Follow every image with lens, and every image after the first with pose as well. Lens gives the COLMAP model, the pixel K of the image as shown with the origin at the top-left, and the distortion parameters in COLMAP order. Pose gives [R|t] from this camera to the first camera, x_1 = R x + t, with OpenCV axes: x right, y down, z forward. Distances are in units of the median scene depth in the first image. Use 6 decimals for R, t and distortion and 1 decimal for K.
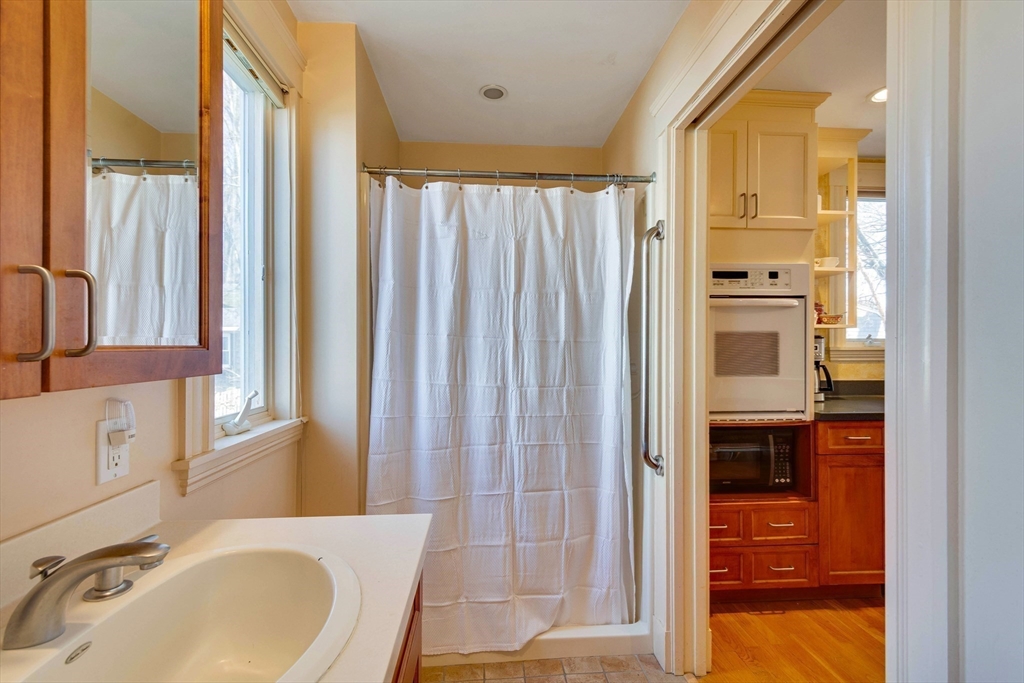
lens RADIAL K [[454.0, 0, 511.4], [0, 454.0, 348.2], [0, 0, 1]] dist [0.013199, -0.001501]
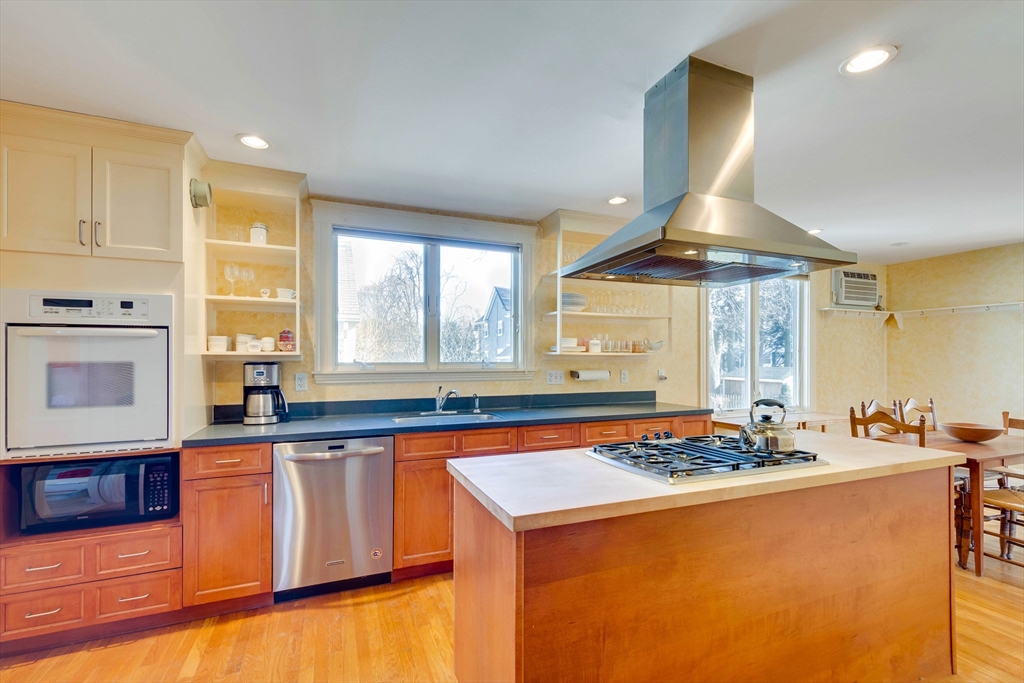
lens RADIAL K [[454.0, 0, 519.3], [0, 454.0, 356.7], [0, 0, 1]] dist [0.013199, -0.001501]
pose [[0.950005, -0.002141, 0.312227, 1.072877], [0.003260, 0.999990, -0.003061, -0.040711], [-0.312217, 0.003926, 0.950003, -0.219542]]
